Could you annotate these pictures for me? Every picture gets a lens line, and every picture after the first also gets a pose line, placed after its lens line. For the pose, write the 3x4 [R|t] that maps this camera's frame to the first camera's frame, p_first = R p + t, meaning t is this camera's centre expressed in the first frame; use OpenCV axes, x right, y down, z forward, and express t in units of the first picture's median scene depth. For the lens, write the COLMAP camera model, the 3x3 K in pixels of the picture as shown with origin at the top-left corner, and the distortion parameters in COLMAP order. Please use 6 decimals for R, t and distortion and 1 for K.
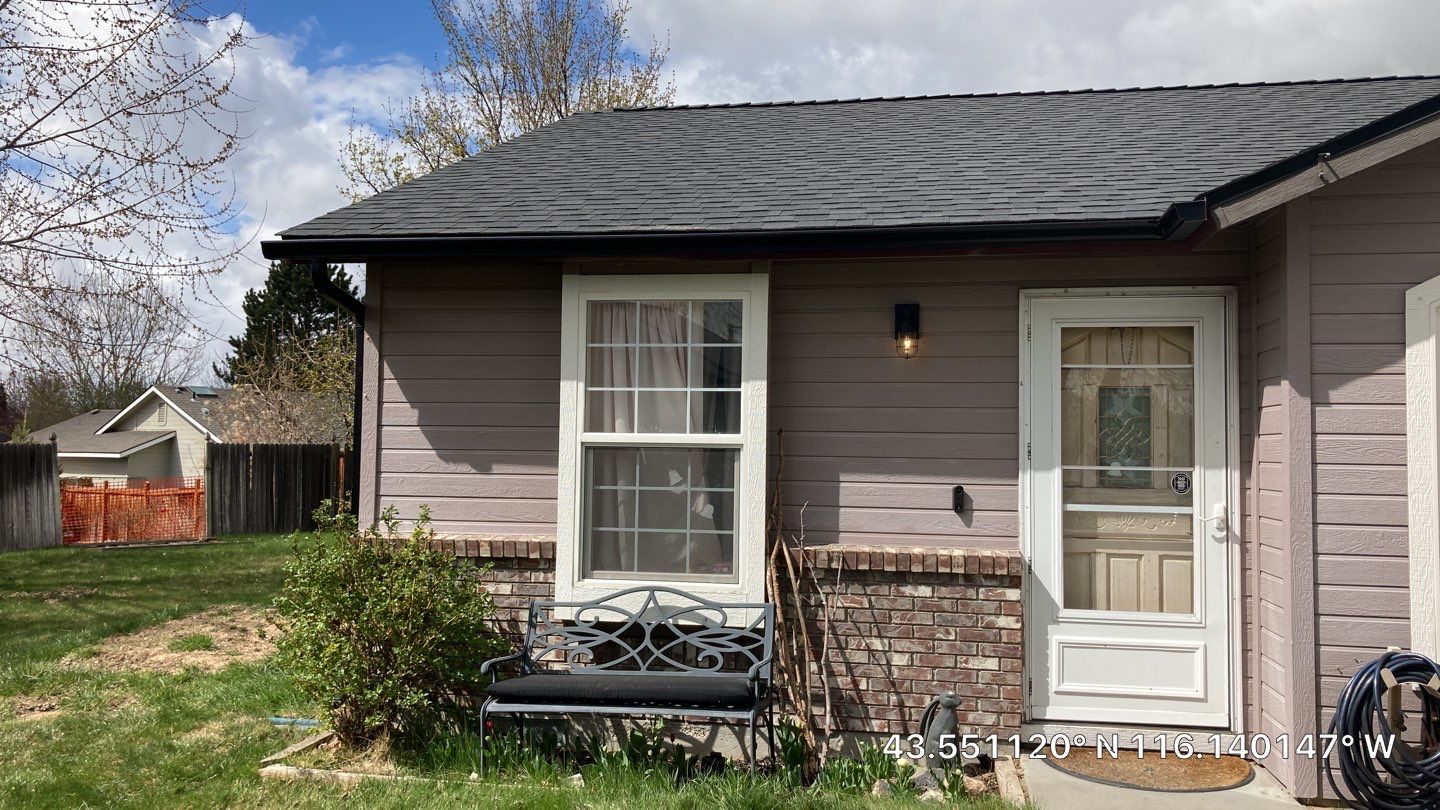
lens RADIAL K [[1097.5, 0, 720.9], [0, 1097.5, 404.9], [0, 0, 1]] dist [0.012306, 0.001406]
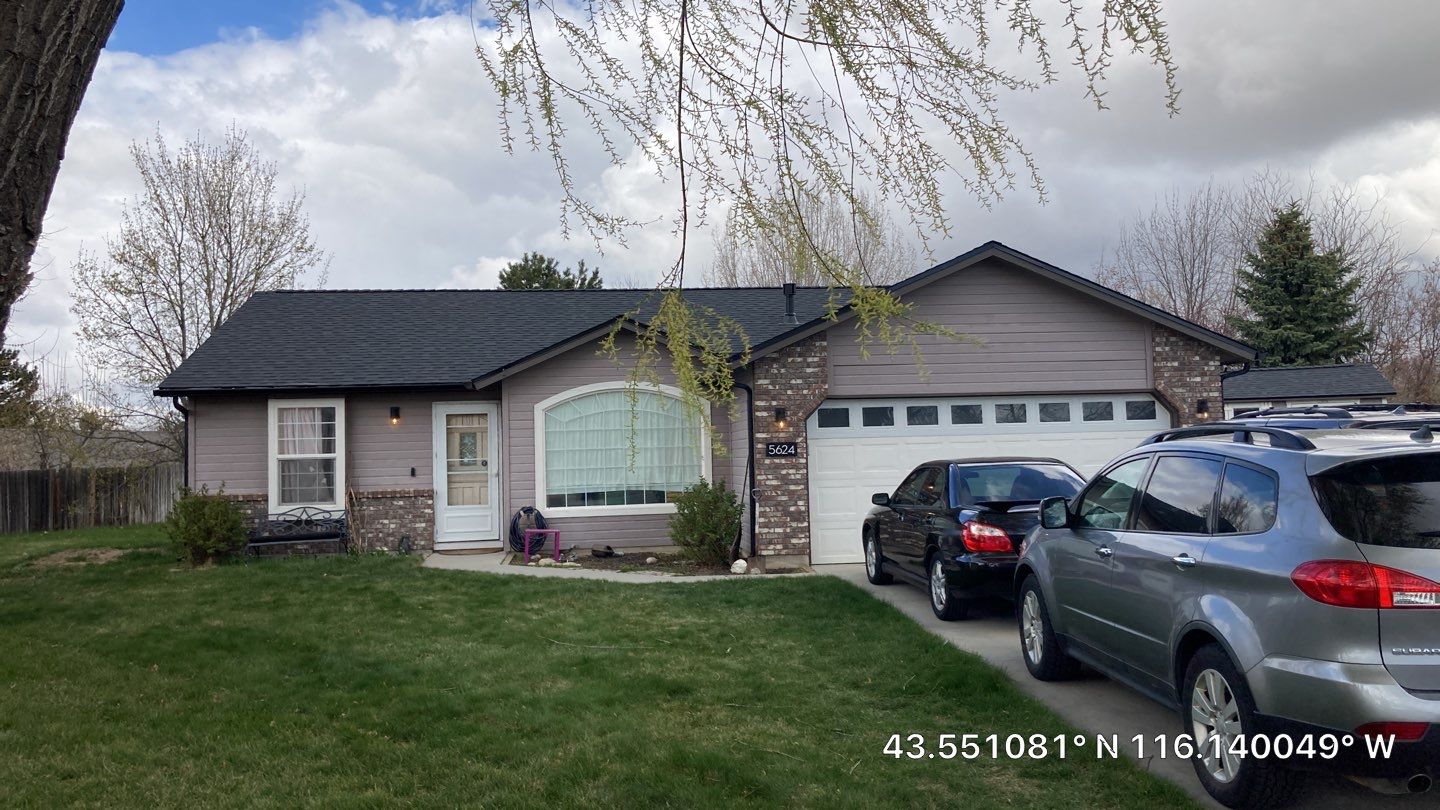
lens RADIAL K [[1097.5, 0, 722.3], [0, 1097.5, 397.4], [0, 0, 1]] dist [0.012306, 0.001406]
pose [[0.951497, -0.023128, 0.306787, 0.104409], [0.027647, 0.999564, -0.010391, -0.064262], [-0.306413, 0.018369, 0.951721, -2.138543]]
